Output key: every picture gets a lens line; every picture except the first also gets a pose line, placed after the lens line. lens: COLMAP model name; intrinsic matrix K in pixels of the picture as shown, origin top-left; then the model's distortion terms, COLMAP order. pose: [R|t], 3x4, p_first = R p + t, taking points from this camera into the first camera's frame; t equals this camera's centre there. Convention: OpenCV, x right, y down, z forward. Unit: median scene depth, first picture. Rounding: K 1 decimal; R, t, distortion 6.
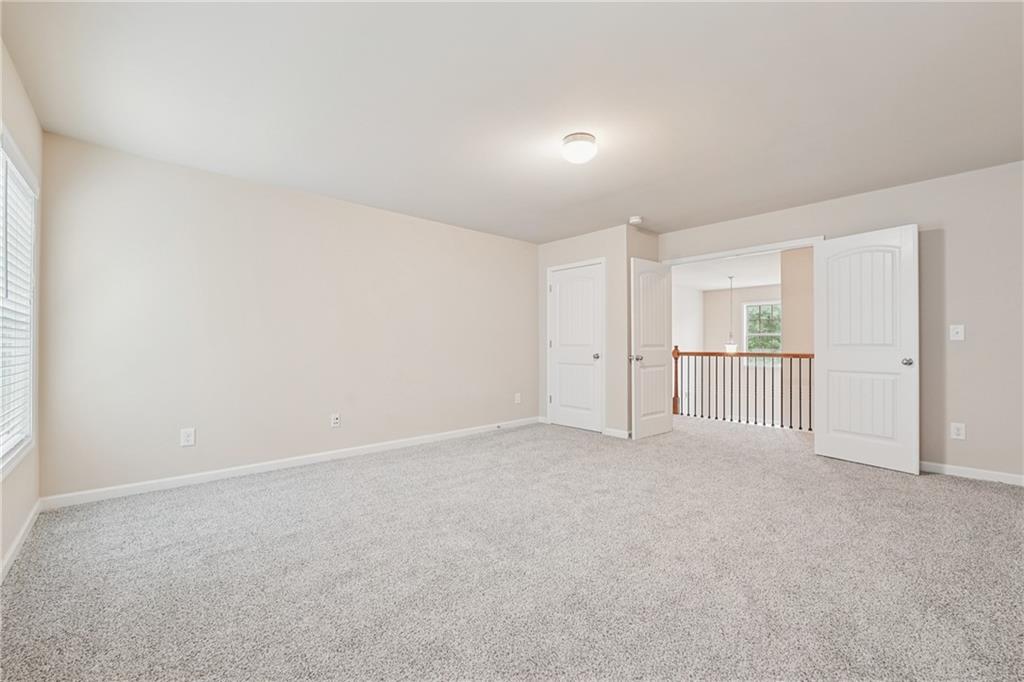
lens RADIAL K [[427.0, 0, 511.1], [0, 427.0, 333.8], [0, 0, 1]] dist [-0.011724, -0.000145]
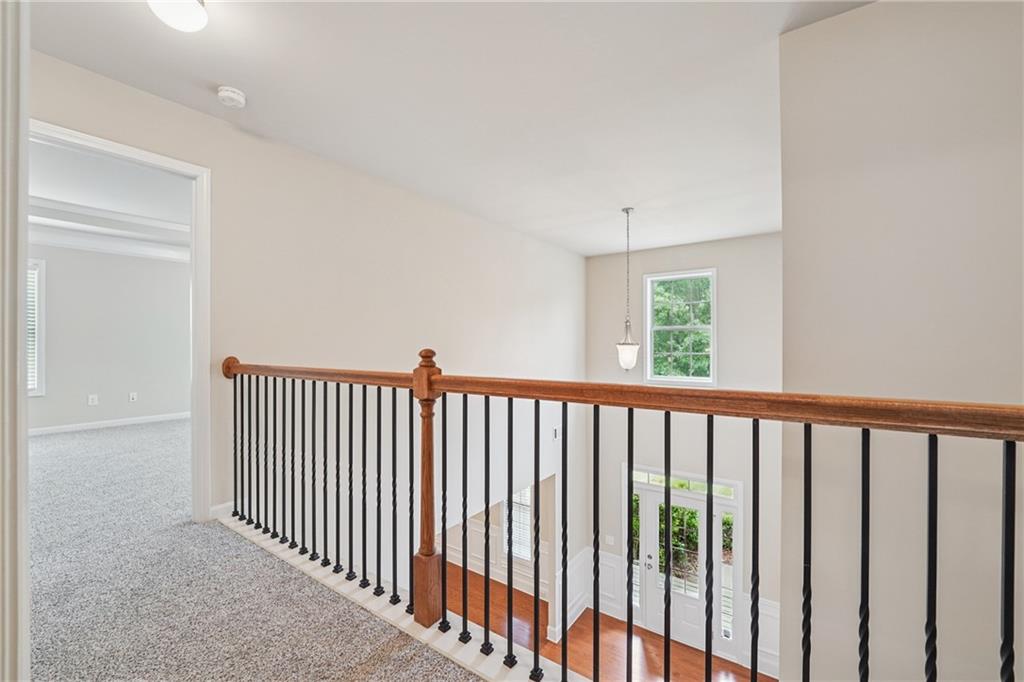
lens RADIAL K [[427.0, 0, 511.1], [0, 427.0, 333.8], [0, 0, 1]] dist [-0.011724, -0.000145]
pose [[0.977694, 0.002456, 0.210022, 0.273200], [-0.002137, 0.999996, -0.001743, 0.012790], [-0.210025, 0.001255, 0.977695, 0.529441]]
